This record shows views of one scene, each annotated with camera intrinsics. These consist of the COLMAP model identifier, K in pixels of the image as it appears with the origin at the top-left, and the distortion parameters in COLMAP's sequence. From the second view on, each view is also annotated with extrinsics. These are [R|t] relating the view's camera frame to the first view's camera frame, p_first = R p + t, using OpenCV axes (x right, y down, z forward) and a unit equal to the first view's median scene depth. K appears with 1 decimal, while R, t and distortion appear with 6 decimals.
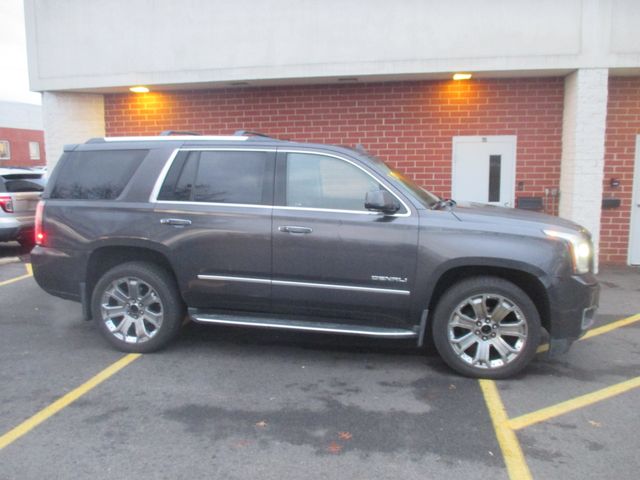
lens RADIAL K [[526.4, 0, 322.1], [0, 526.4, 241.8], [0, 0, 1]] dist [-0.046581, 0.010130]
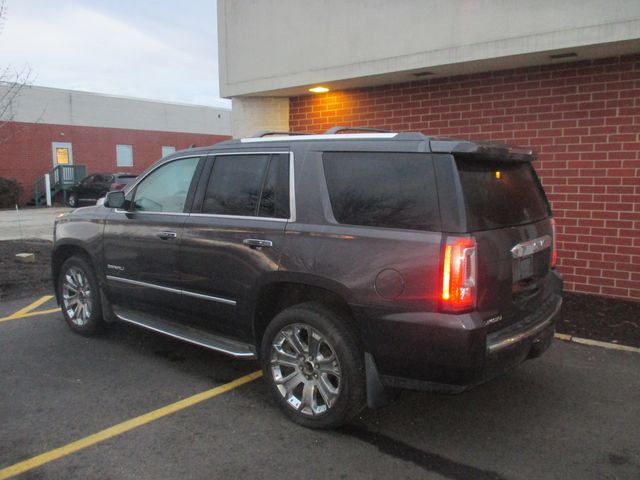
lens RADIAL K [[526.4, 0, 320.7], [0, 526.4, 240.7], [0, 0, 1]] dist [-0.046581, 0.010130]
pose [[0.882119, 0.061701, -0.466968, 0.197338], [-0.071090, 0.997467, -0.002494, -0.052339], [0.465631, 0.035397, 0.884271, 0.402538]]
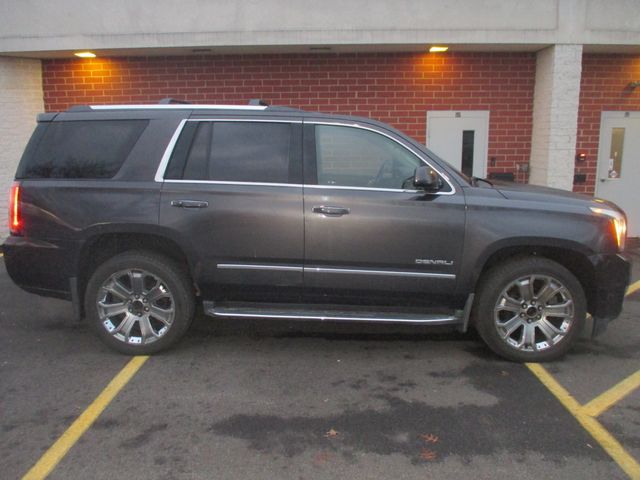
lens RADIAL K [[526.4, 0, 321.4], [0, 526.4, 241.3], [0, 0, 1]] dist [-0.046581, 0.010130]
pose [[0.988383, -0.025814, 0.149777, -0.188060], [0.019384, 0.998833, 0.044231, -0.010059], [-0.150744, -0.040814, 0.987730, 0.104276]]
